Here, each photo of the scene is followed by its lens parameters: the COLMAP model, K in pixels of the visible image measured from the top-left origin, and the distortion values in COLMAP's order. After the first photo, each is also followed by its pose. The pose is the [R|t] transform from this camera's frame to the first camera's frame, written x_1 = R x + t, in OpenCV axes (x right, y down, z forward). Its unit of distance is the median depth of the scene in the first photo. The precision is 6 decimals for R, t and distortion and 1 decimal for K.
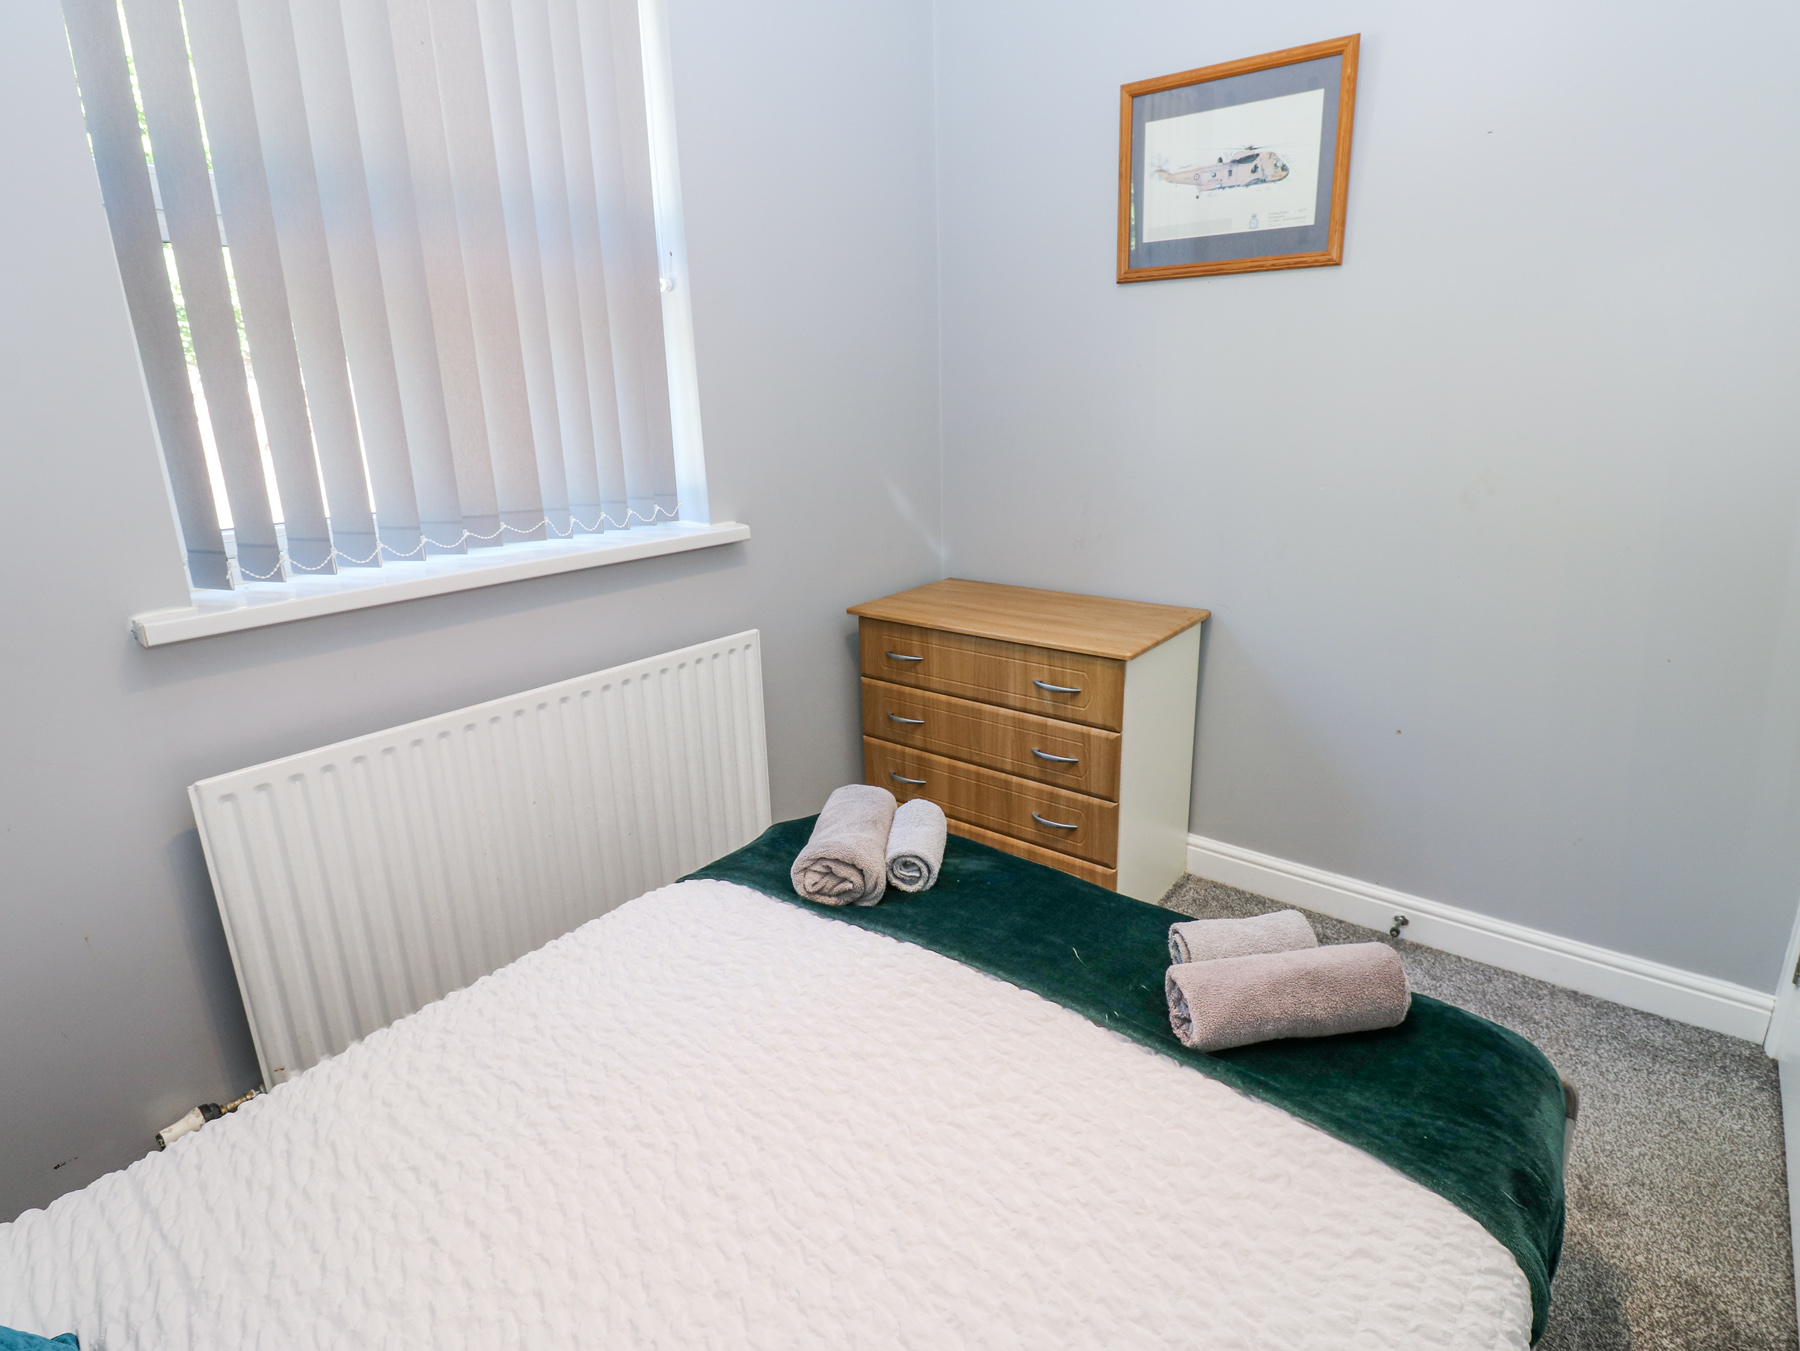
lens RADIAL K [[943.4, 0, 920.6], [0, 943.4, 648.0], [0, 0, 1]] dist [0.000351, -0.014381]
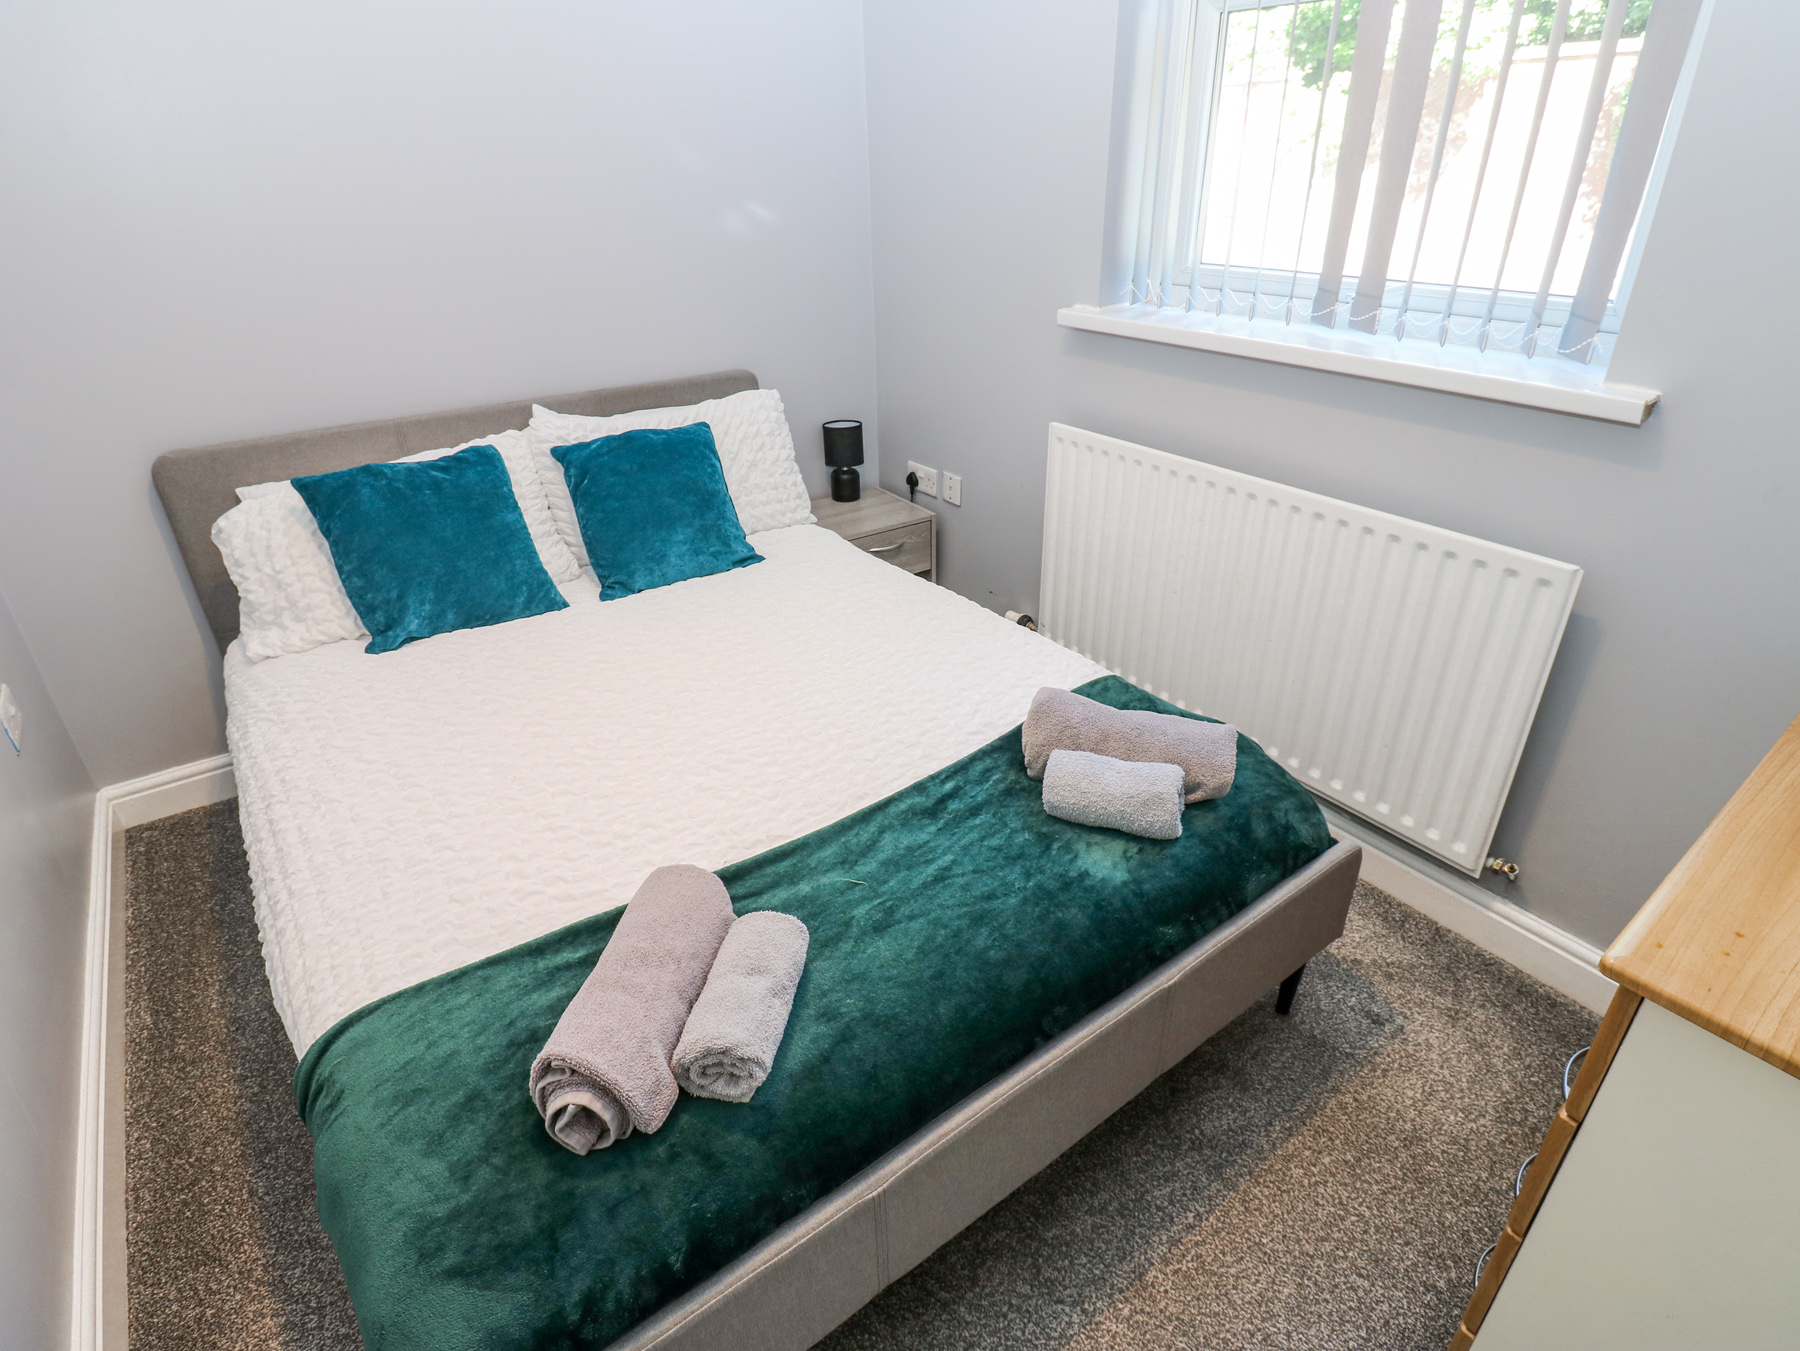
lens RADIAL K [[943.4, 0, 920.6], [0, 943.4, 648.0], [0, 0, 1]] dist [0.000351, -0.014381]
pose [[-0.245112, 0.468875, -0.848573, 0.555265], [-0.247629, 0.815962, 0.522384, -0.222741], [0.937337, 0.338174, -0.083894, 0.764006]]
